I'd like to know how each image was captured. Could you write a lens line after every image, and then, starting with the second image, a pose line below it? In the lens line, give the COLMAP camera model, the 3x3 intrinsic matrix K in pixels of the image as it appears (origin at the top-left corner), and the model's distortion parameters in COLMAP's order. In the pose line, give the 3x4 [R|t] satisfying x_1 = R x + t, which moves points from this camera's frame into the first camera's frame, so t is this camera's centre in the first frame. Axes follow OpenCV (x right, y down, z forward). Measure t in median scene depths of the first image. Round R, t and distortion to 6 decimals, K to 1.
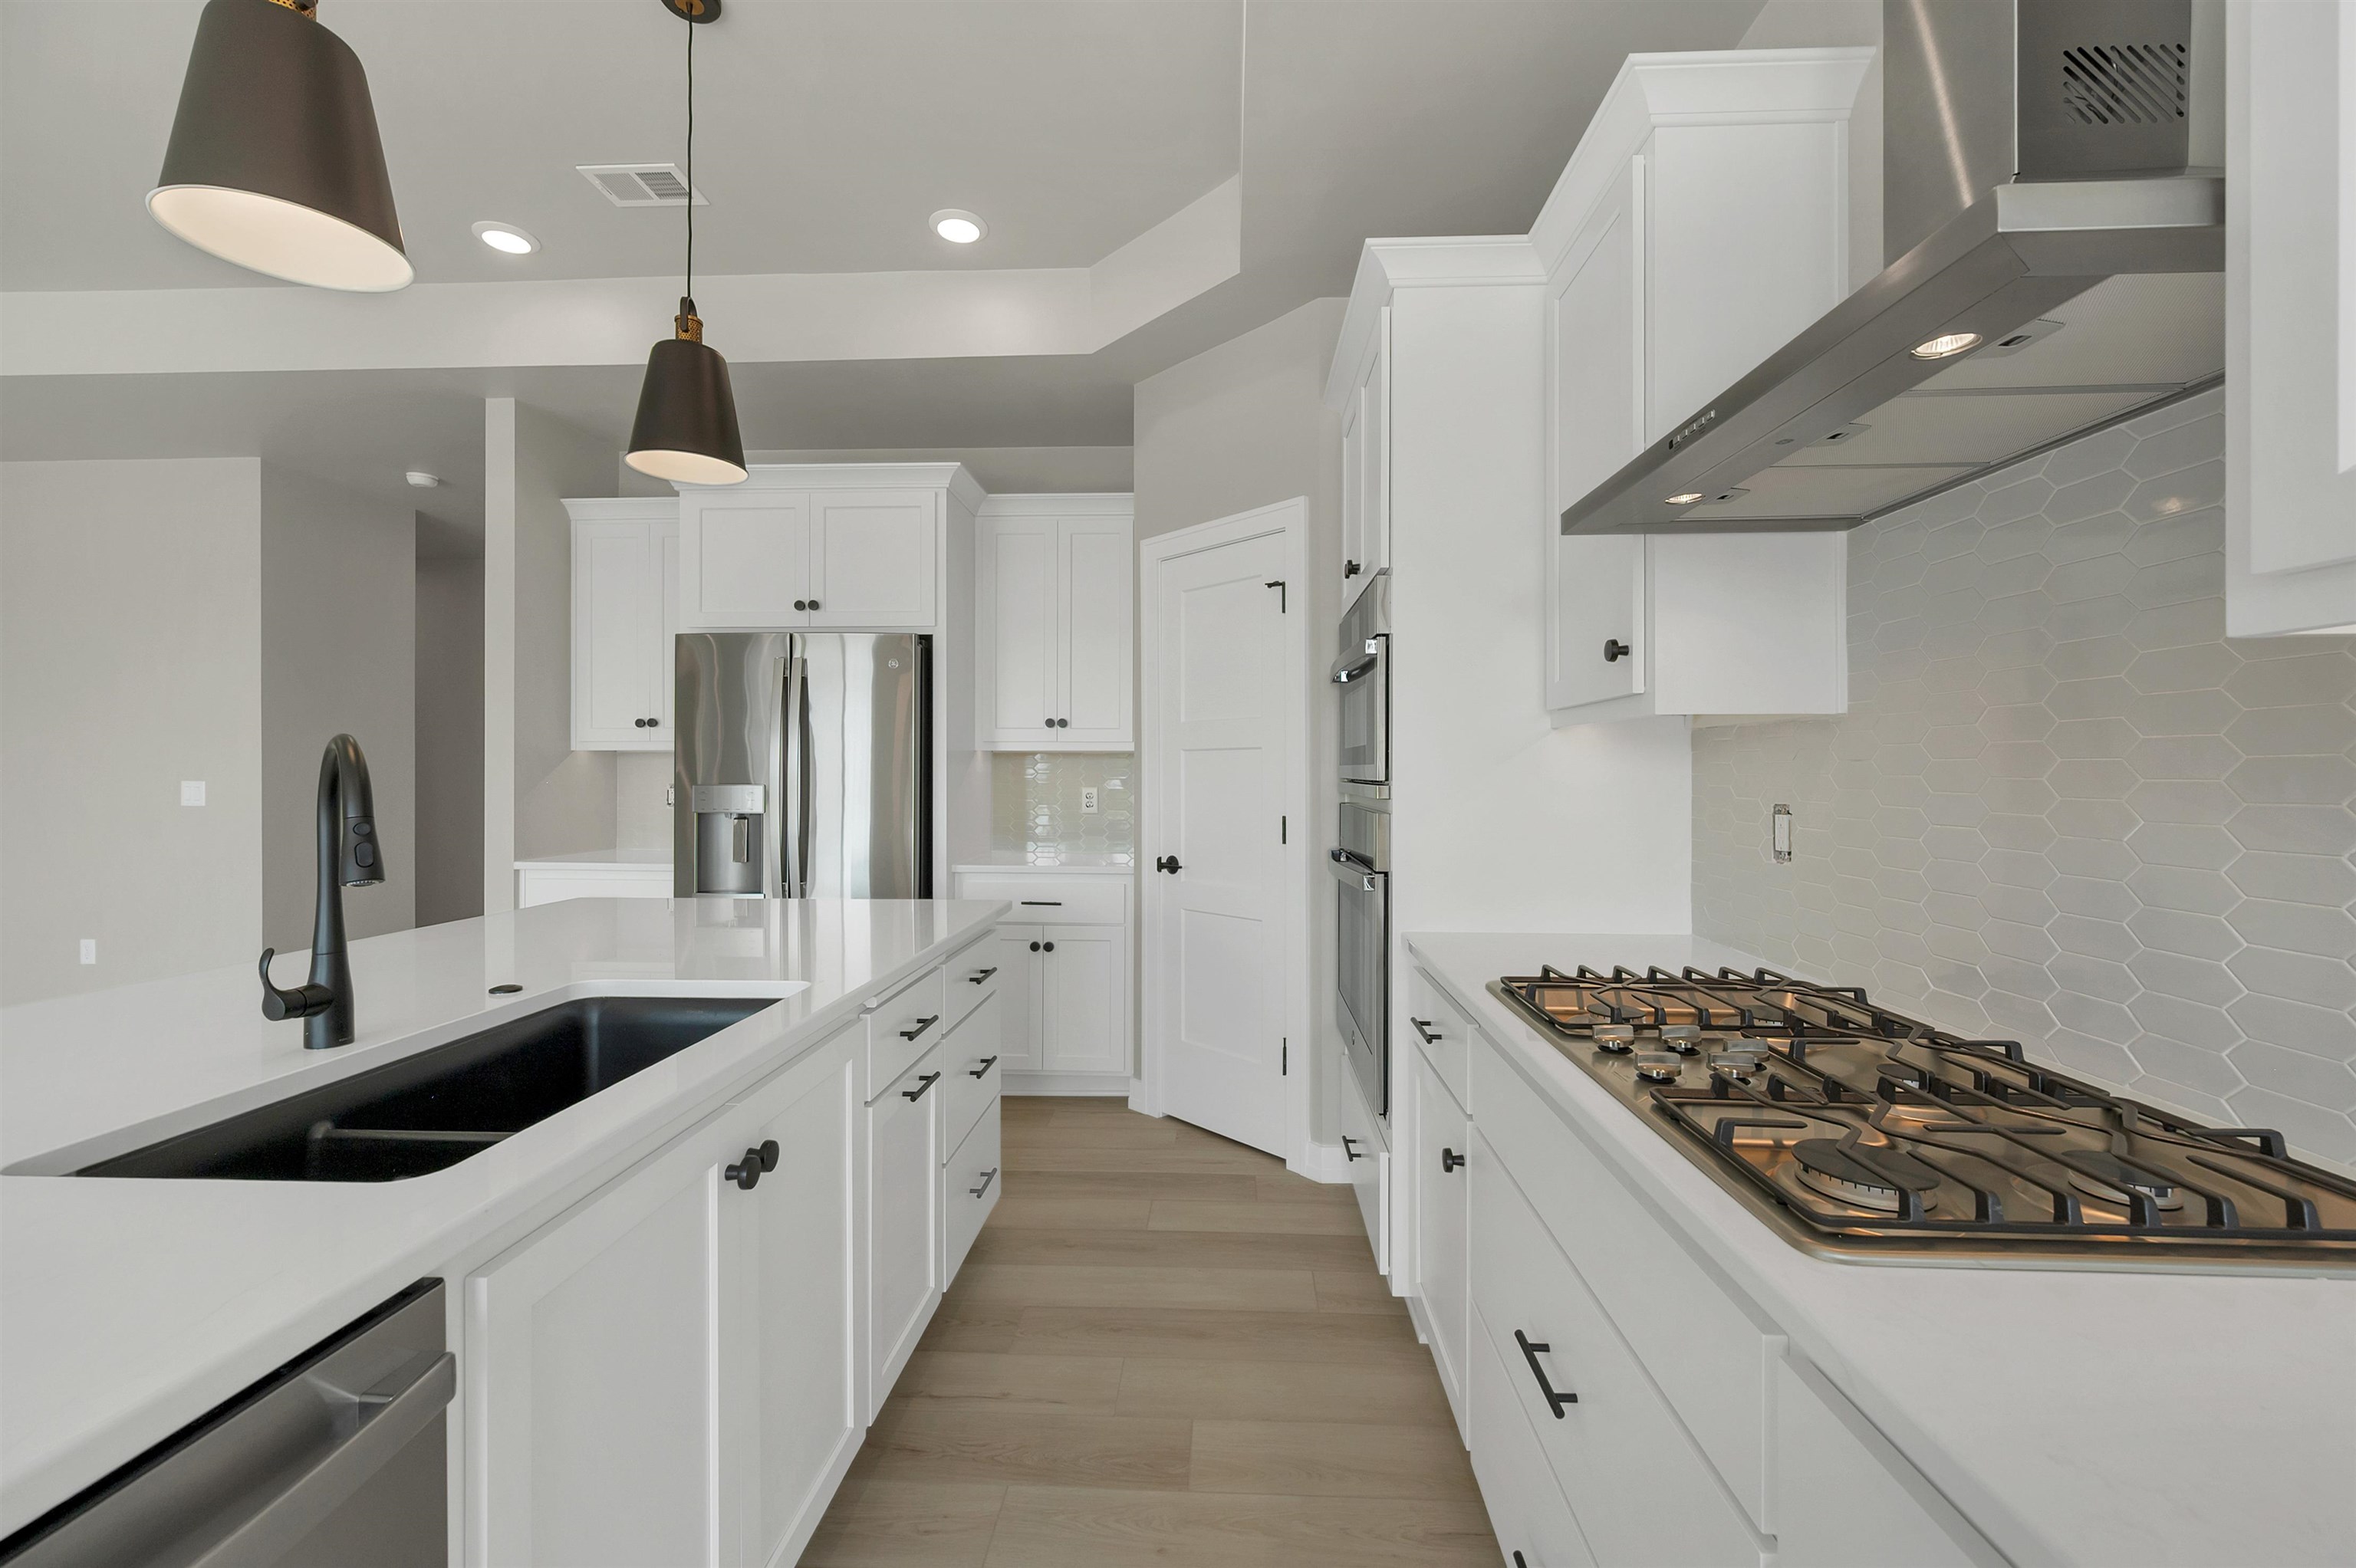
lens RADIAL K [[952.4, 0, 1184.1], [0, 952.4, 773.4], [0, 0, 1]] dist [-0.002490, 0.000594]
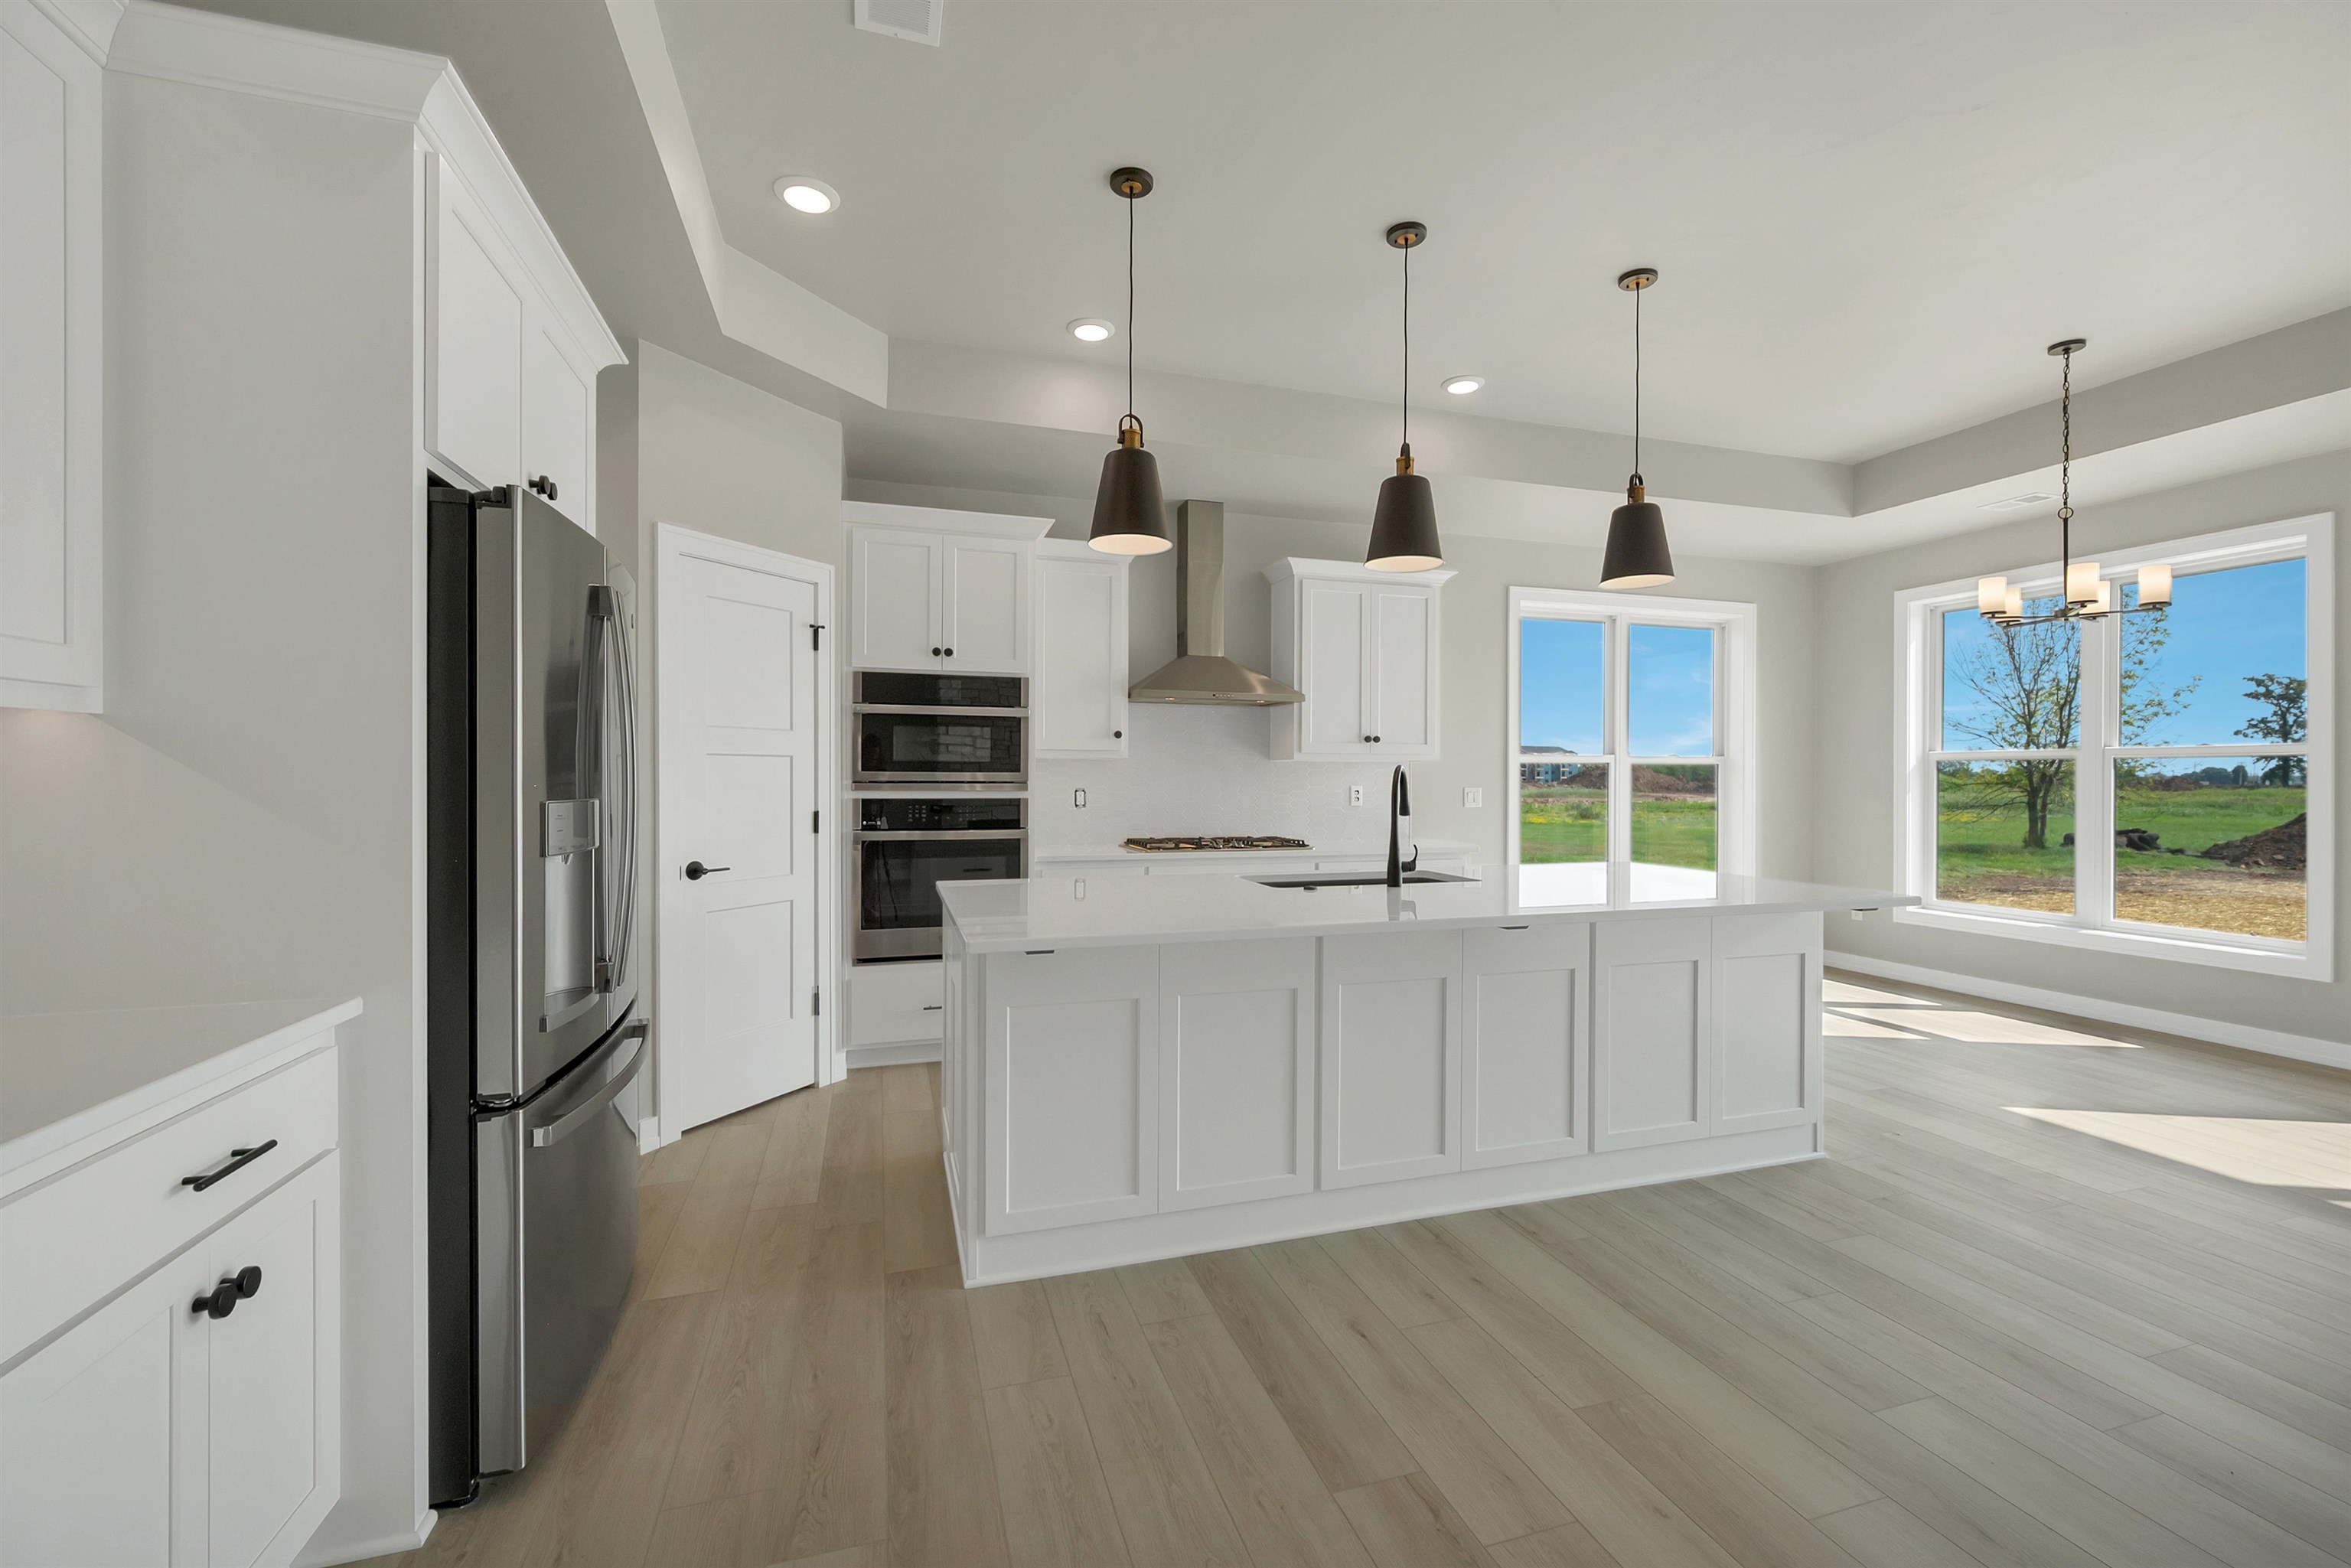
lens RADIAL K [[950.5, 0, 1187.9], [0, 950.5, 787.1], [0, 0, 1]] dist [-0.002490, 0.000594]
pose [[-0.342469, -0.012348, 0.939448, -1.409660], [-0.001648, 0.999920, 0.012542, -0.004390], [-0.939528, 0.002747, -0.342462, 1.090274]]
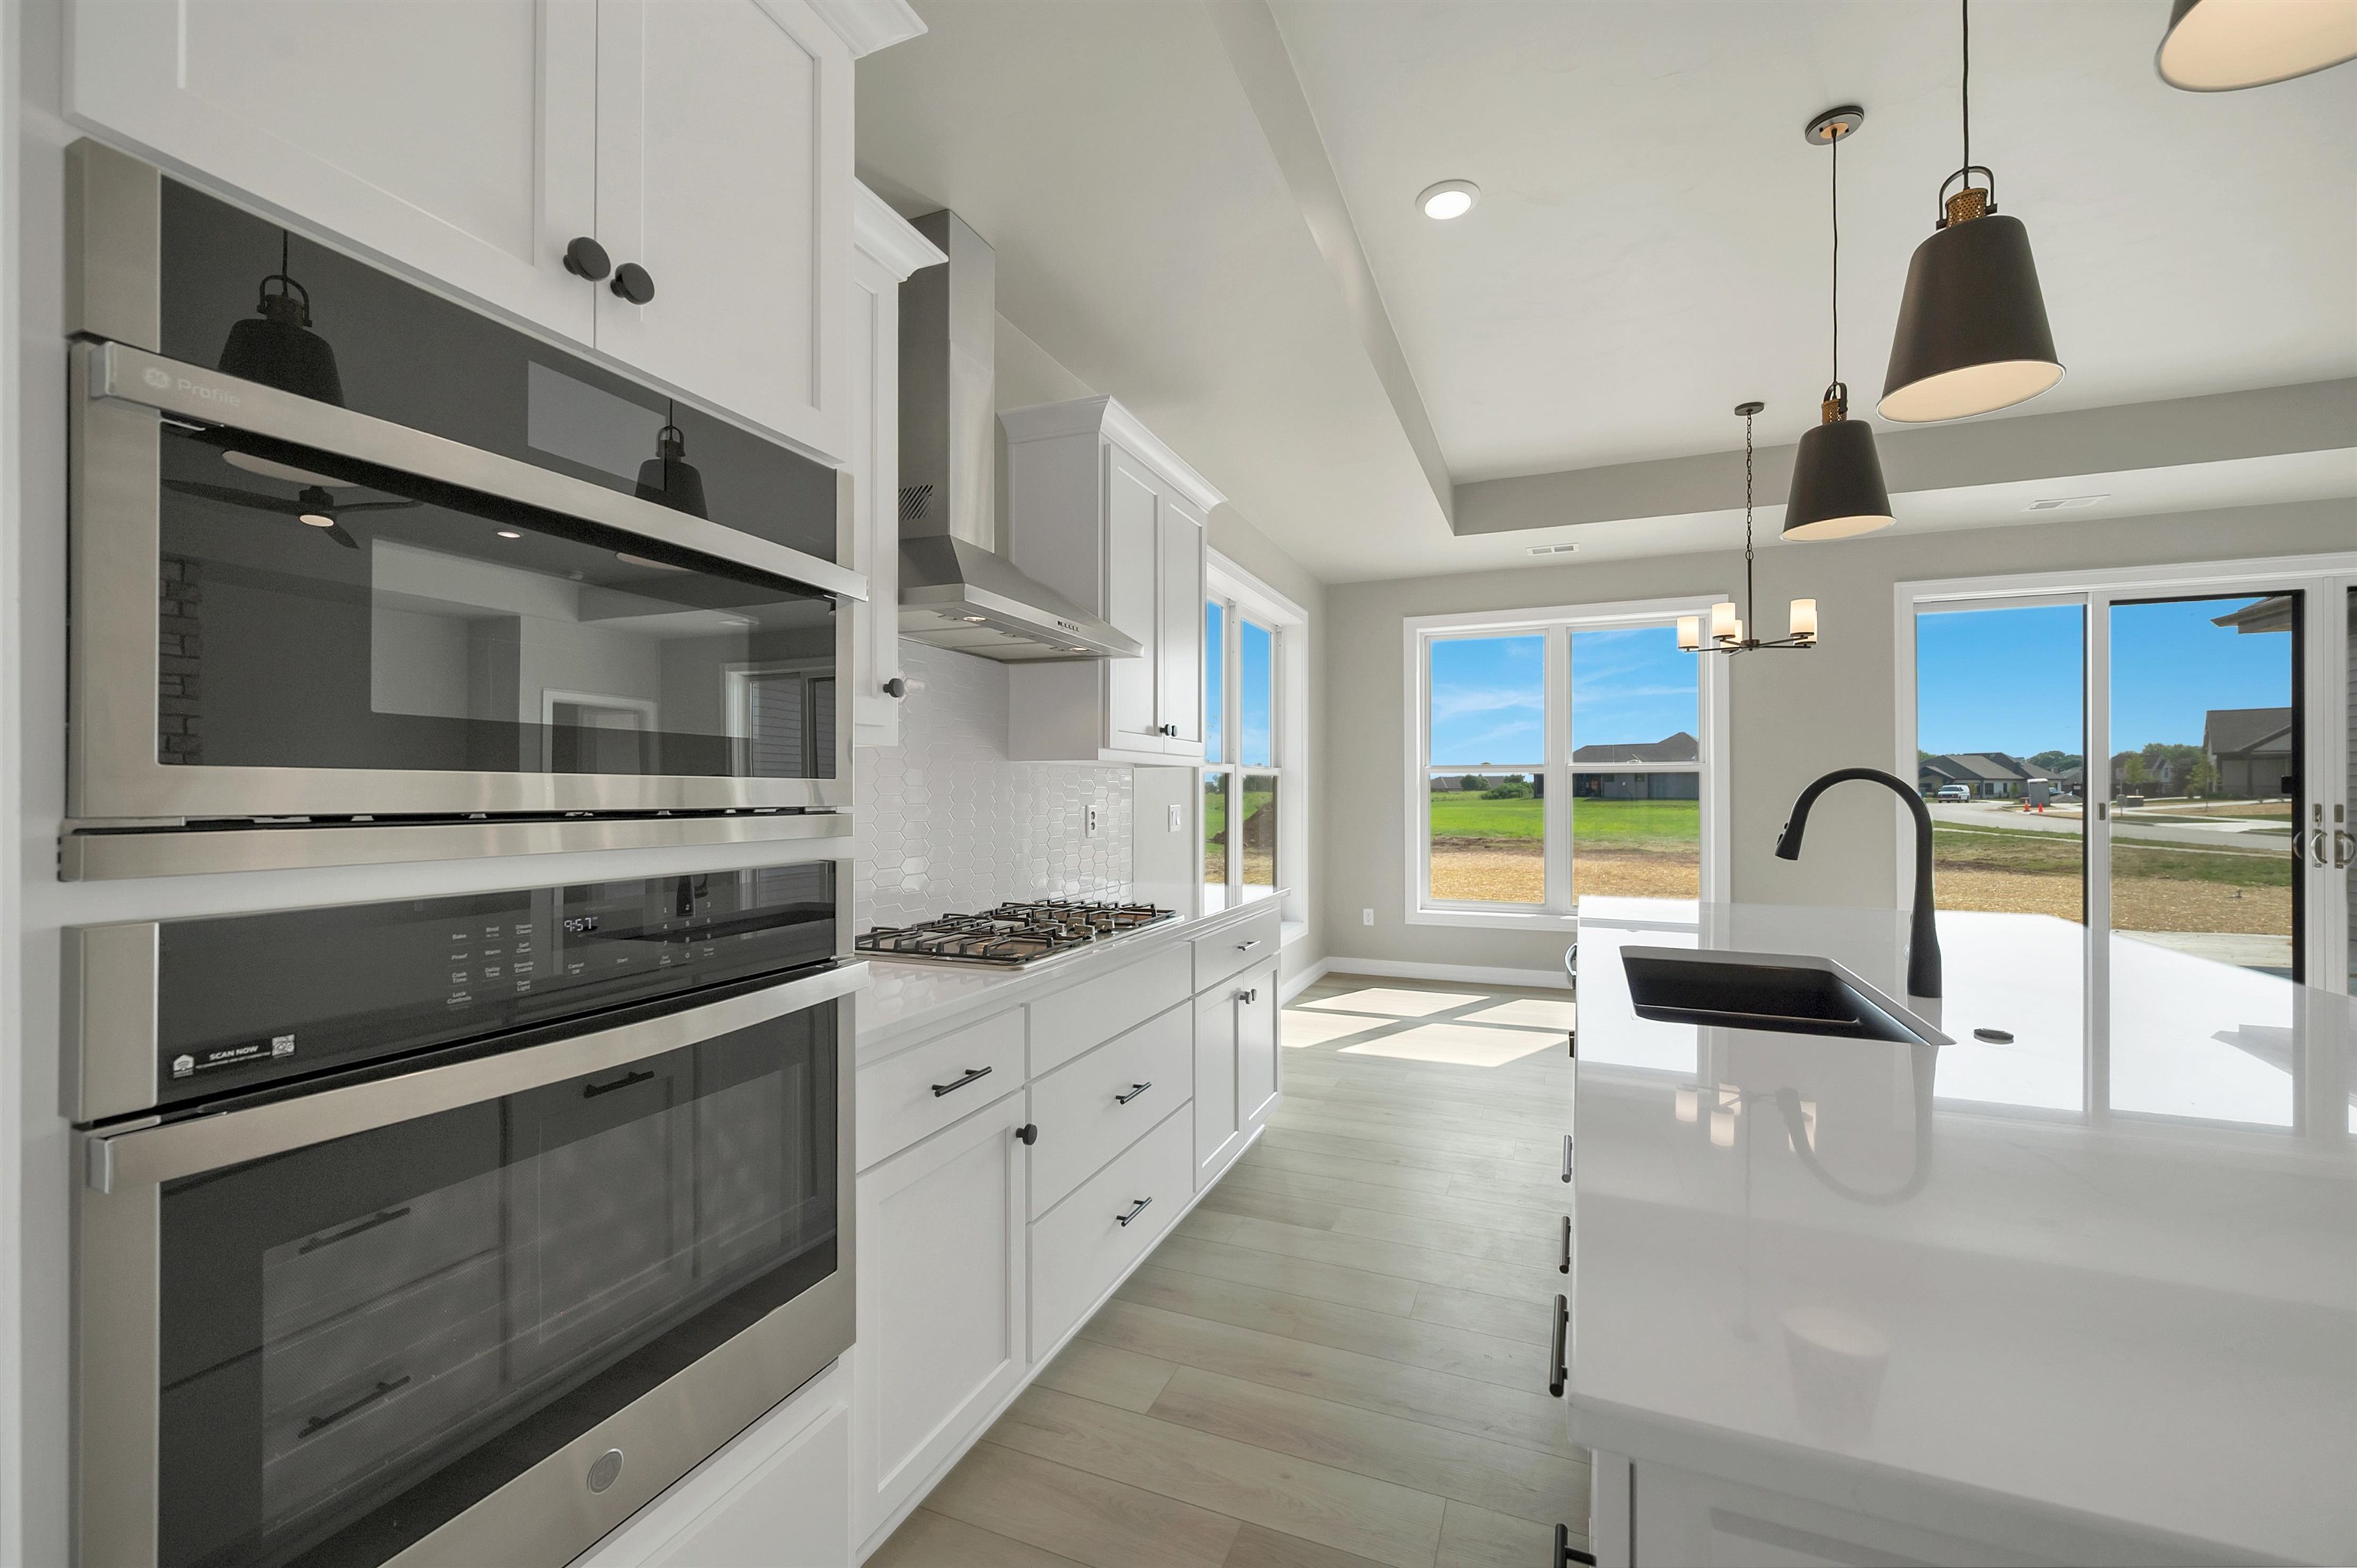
lens RADIAL K [[941.5, 0, 1177.6], [0, 941.5, 785.2], [0, 0, 1]] dist [0.002298, 0.000161]
pose [[-0.936705, 0.001558, 0.350116, -0.166901], [0.000237, 0.999993, -0.003815, -0.003777], [-0.350119, -0.003491, -0.936699, 1.196587]]
